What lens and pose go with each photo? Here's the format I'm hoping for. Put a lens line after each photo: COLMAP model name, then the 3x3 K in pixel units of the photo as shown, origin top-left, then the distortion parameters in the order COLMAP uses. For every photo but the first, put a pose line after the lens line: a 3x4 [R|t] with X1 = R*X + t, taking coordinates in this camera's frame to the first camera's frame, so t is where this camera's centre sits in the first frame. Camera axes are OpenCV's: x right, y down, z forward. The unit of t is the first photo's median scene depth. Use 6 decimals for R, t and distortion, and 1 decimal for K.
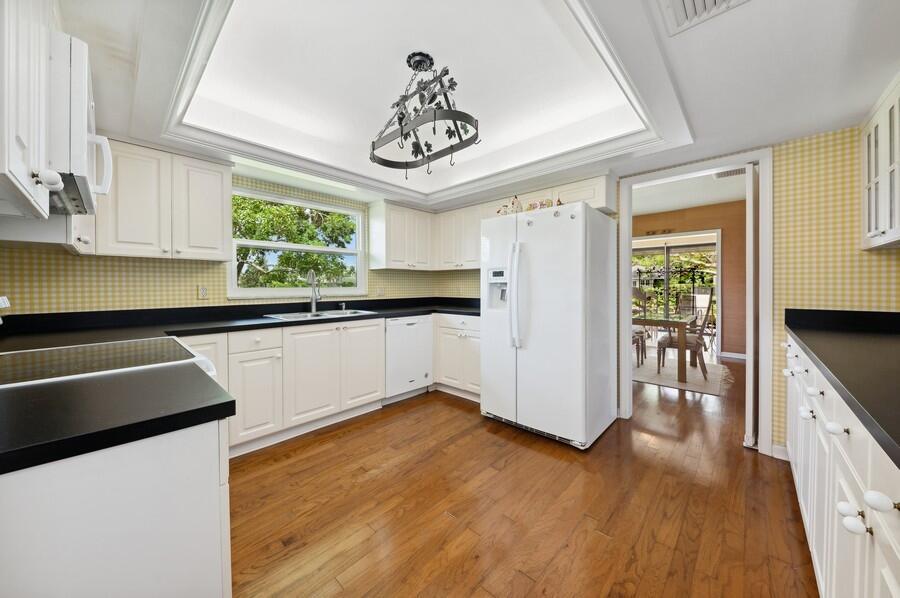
lens RADIAL K [[320.4, 0, 448.1], [0, 320.4, 291.1], [0, 0, 1]] dist [-0.000221, -0.000008]
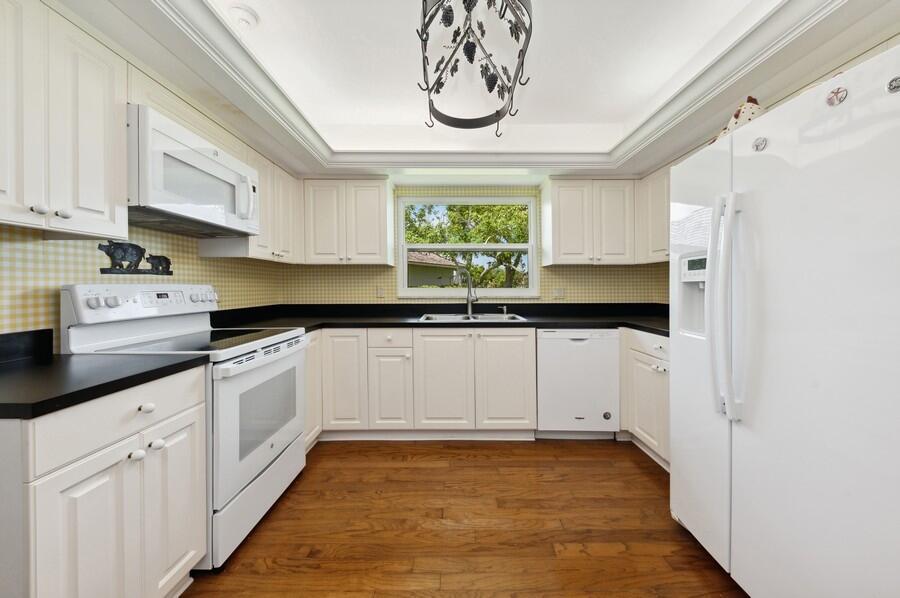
lens RADIAL K [[320.4, 0, 448.1], [0, 320.4, 291.1], [0, 0, 1]] dist [-0.000221, -0.000008]
pose [[0.679002, 0.013968, -0.734003, 0.257445], [-0.013388, 0.999888, 0.006643, -0.008842], [0.734014, 0.005316, 0.679113, 0.351425]]
